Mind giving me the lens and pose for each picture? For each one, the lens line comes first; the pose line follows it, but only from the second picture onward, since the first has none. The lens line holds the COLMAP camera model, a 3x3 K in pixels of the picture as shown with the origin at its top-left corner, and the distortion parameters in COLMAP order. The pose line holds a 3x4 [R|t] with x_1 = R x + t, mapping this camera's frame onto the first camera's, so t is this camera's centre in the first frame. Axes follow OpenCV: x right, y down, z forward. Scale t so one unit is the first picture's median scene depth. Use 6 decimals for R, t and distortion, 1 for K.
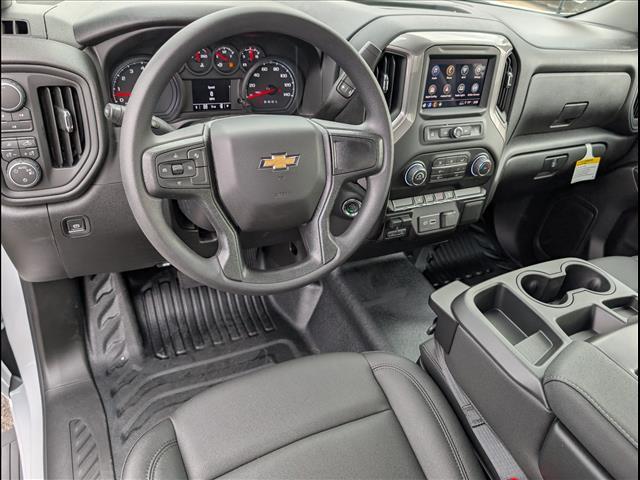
lens RADIAL K [[471.7, 0, 325.4], [0, 471.7, 237.0], [0, 0, 1]] dist [-0.003653, 0.001148]
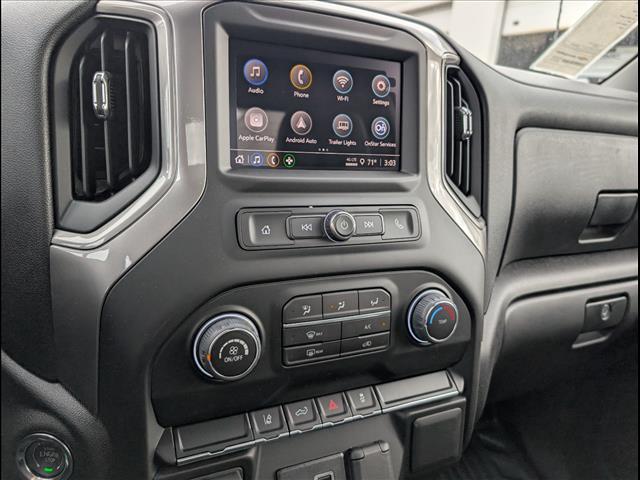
lens RADIAL K [[471.7, 0, 325.4], [0, 471.7, 237.0], [0, 0, 1]] dist [-0.003653, 0.001148]
pose [[0.997455, -0.067885, -0.021810, 0.258738], [0.053886, 0.917996, -0.392913, -0.063761], [0.046695, 0.390737, 0.919317, 0.621633]]
